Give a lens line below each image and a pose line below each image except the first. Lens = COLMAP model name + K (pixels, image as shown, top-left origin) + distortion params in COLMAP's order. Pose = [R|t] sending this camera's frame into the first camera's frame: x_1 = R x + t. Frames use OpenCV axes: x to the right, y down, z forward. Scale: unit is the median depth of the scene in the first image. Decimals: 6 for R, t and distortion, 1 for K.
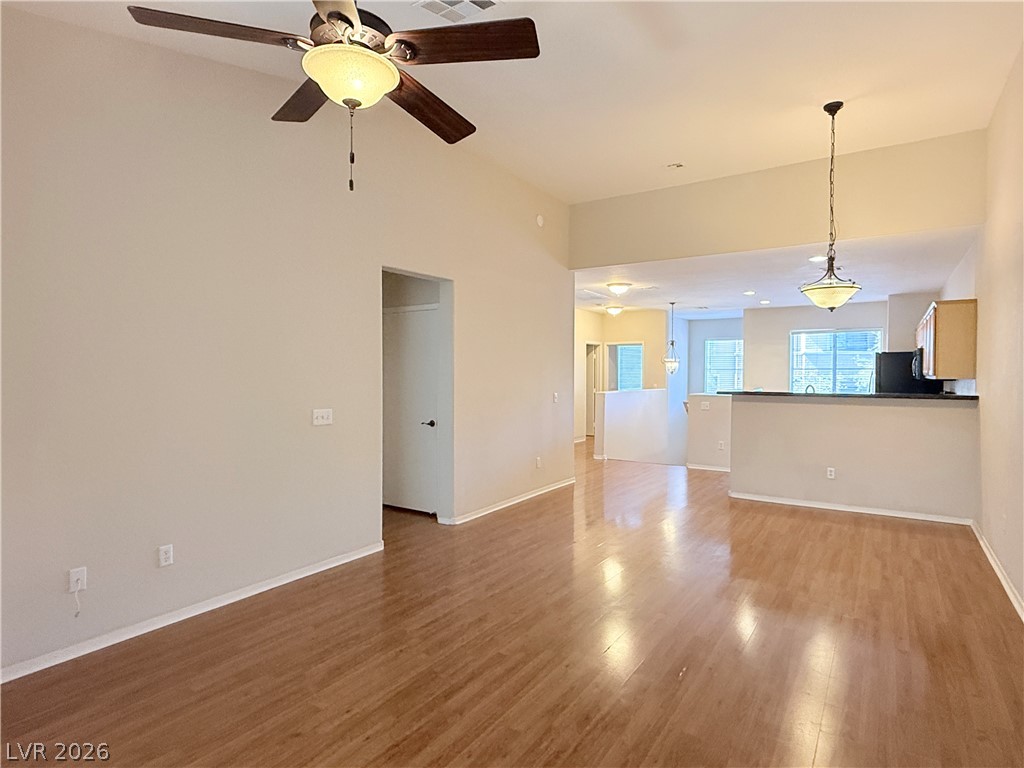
lens RADIAL K [[562.5, 0, 512.2], [0, 562.5, 383.1], [0, 0, 1]] dist [0.001188, 0.001394]
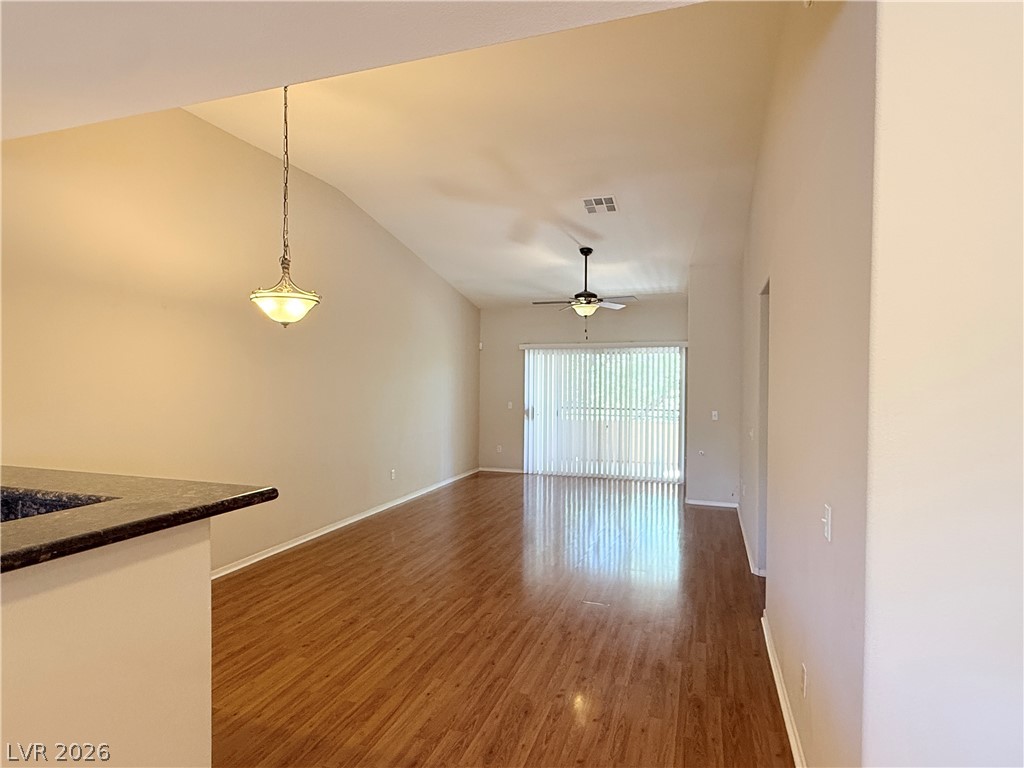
lens RADIAL K [[562.5, 0, 507.3], [0, 562.5, 383.8], [0, 0, 1]] dist [0.001188, 0.001394]
pose [[-0.968870, -0.006929, -0.247473, 0.610657], [-0.014556, 0.999473, 0.029002, -0.097510], [0.247142, 0.031701, -0.968461, 2.497285]]
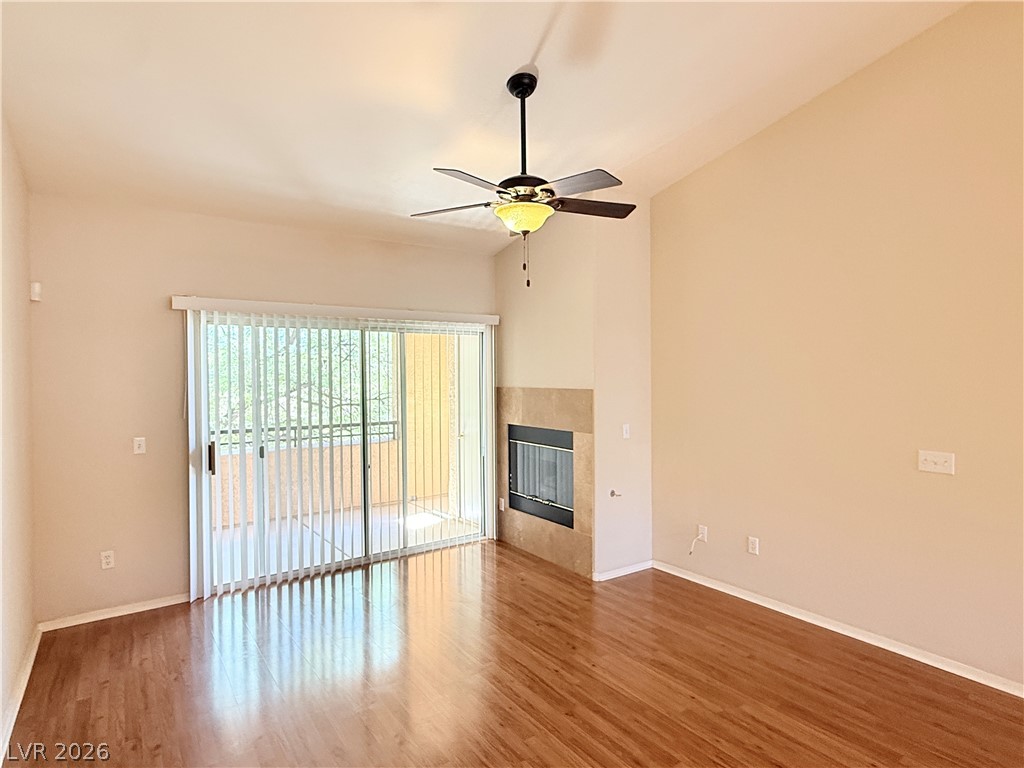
lens RADIAL K [[562.5, 0, 509.0], [0, 562.5, 382.3], [0, 0, 1]] dist [0.001188, 0.001394]
pose [[-0.376443, 0.010398, -0.926382, 0.679975], [-0.009454, 0.999842, 0.015064, -0.061696], [0.926392, 0.014428, -0.376285, 0.900595]]
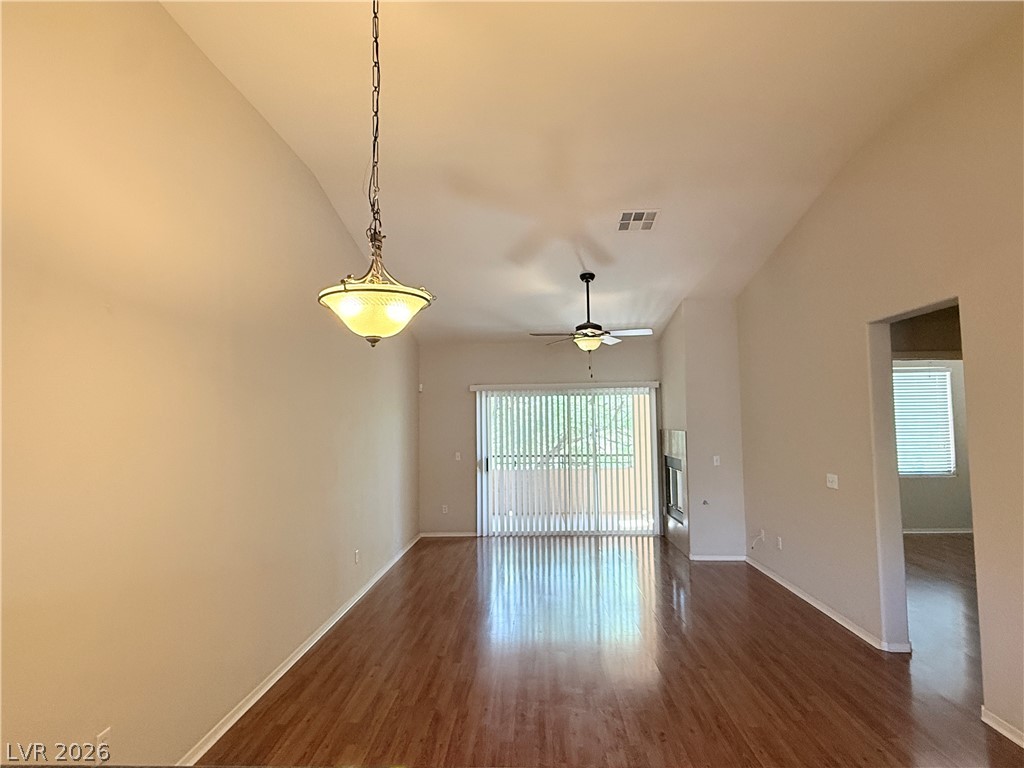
lens RADIAL K [[562.5, 0, 508.0], [0, 562.5, 385.5], [0, 0, 1]] dist [0.001188, 0.001394]
pose [[-0.860183, -0.024228, -0.509410, 0.951379], [0.001707, 0.998729, -0.050382, -0.090289], [0.509983, -0.044208, -0.859048, 1.967225]]
